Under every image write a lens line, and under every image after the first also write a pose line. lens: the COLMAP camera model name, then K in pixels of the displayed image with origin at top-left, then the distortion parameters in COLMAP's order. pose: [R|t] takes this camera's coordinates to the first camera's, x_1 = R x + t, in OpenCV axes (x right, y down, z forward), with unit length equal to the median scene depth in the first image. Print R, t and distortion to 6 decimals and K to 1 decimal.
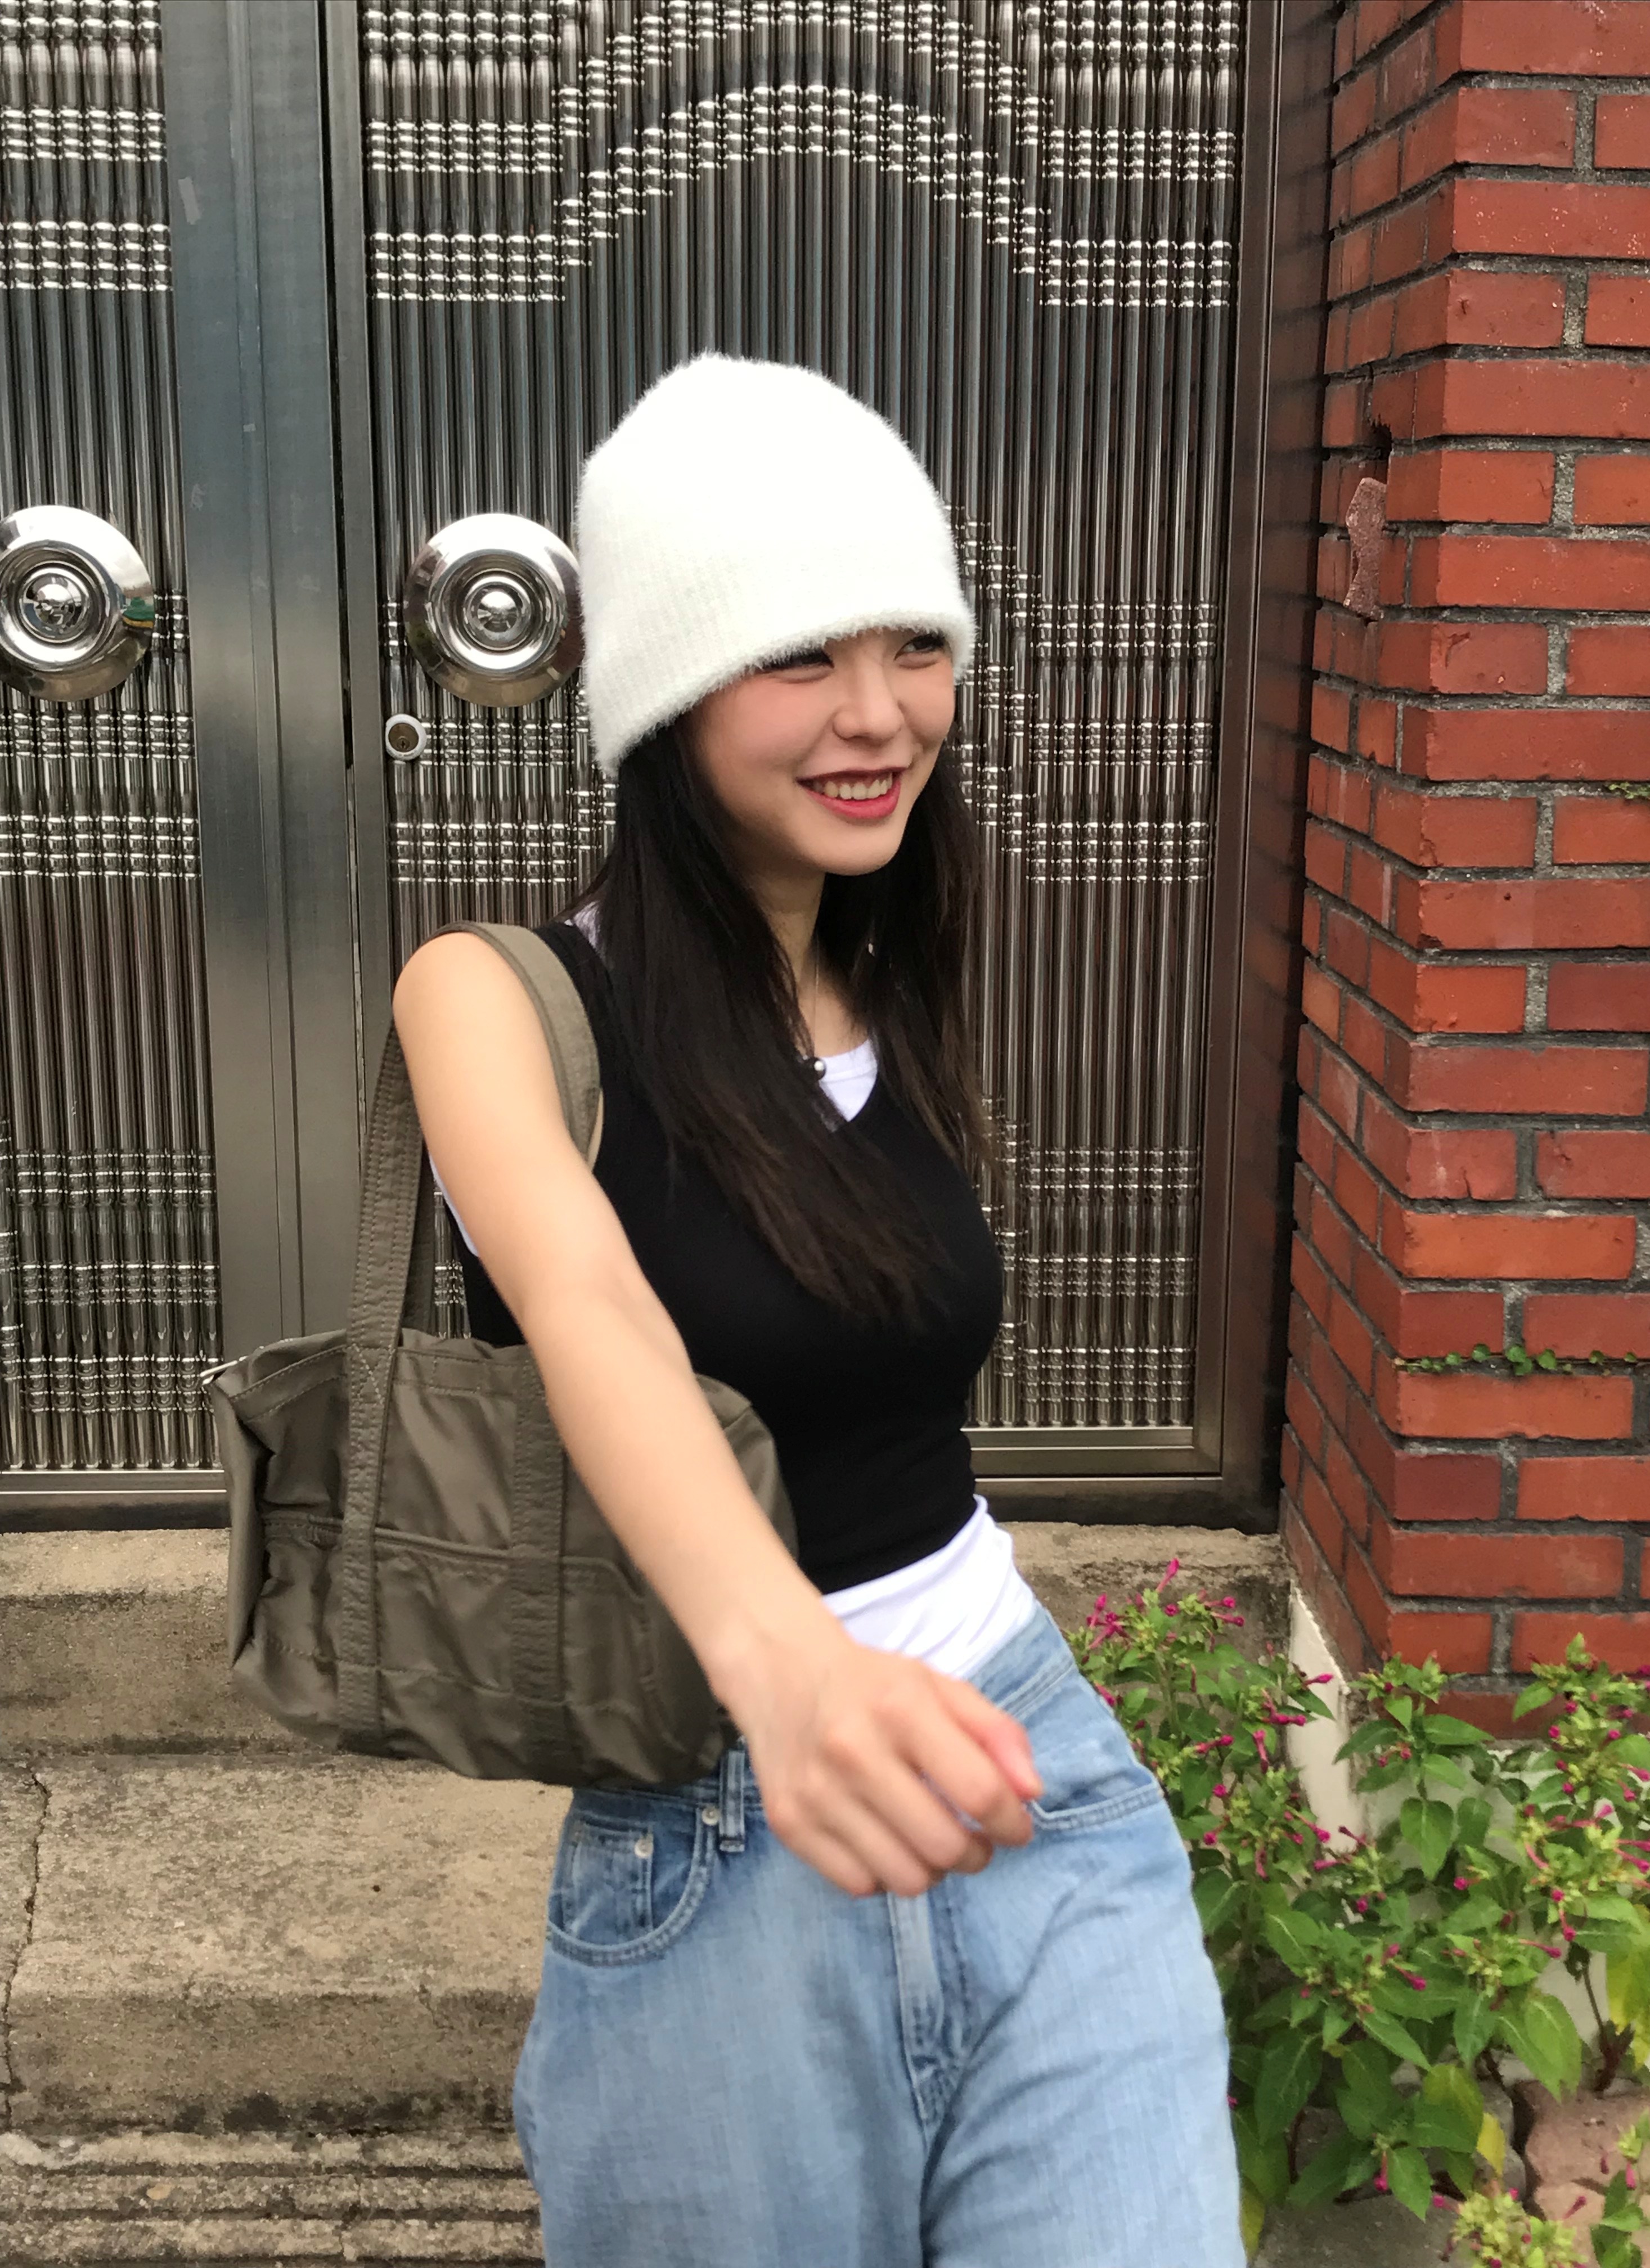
lens RADIAL K [[2607.1, 0, 862.3], [0, 2607.1, 1098.0], [0, 0, 1]] dist [0.157622, -0.542706]
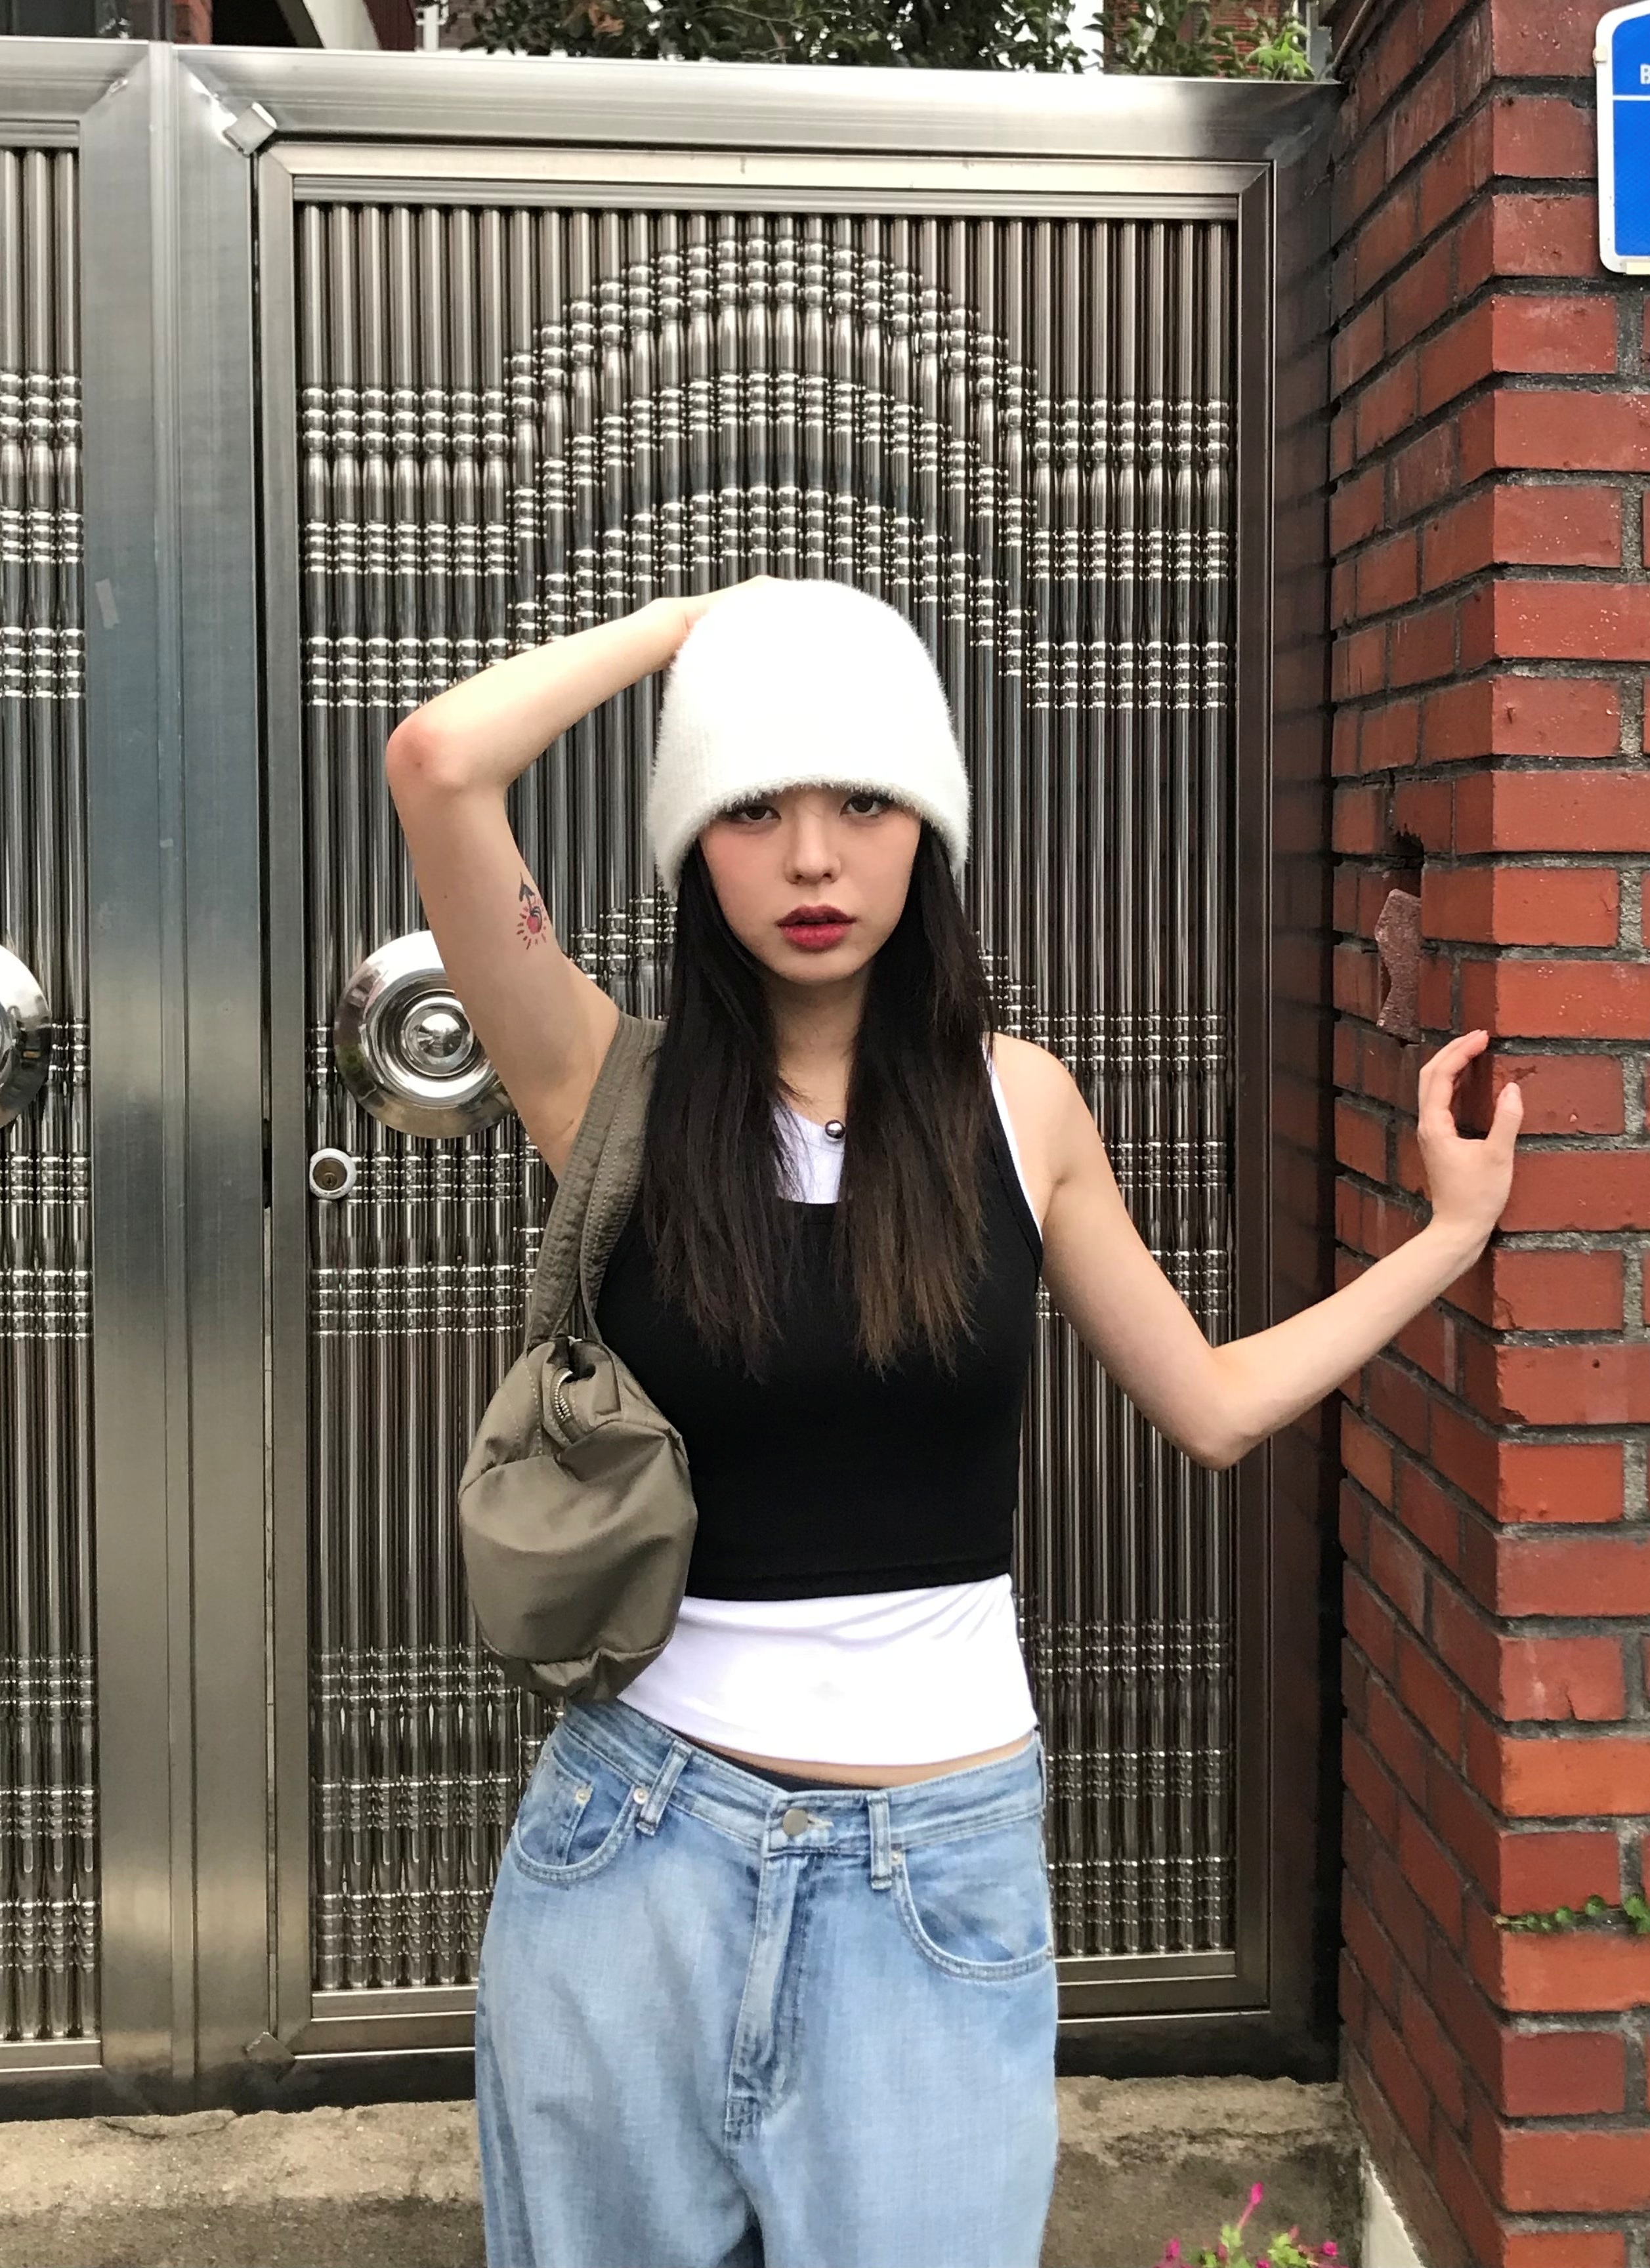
lens RADIAL K [[2501.9, 0, 933.7], [0, 2501.9, 960.9], [0, 0, 1]] dist [0.075586, -0.149341]
pose [[0.998680, -0.010934, 0.050182, -0.012272], [0.019789, 0.983557, -0.179509, -0.053415], [-0.047394, 0.180265, 0.982476, 0.142113]]
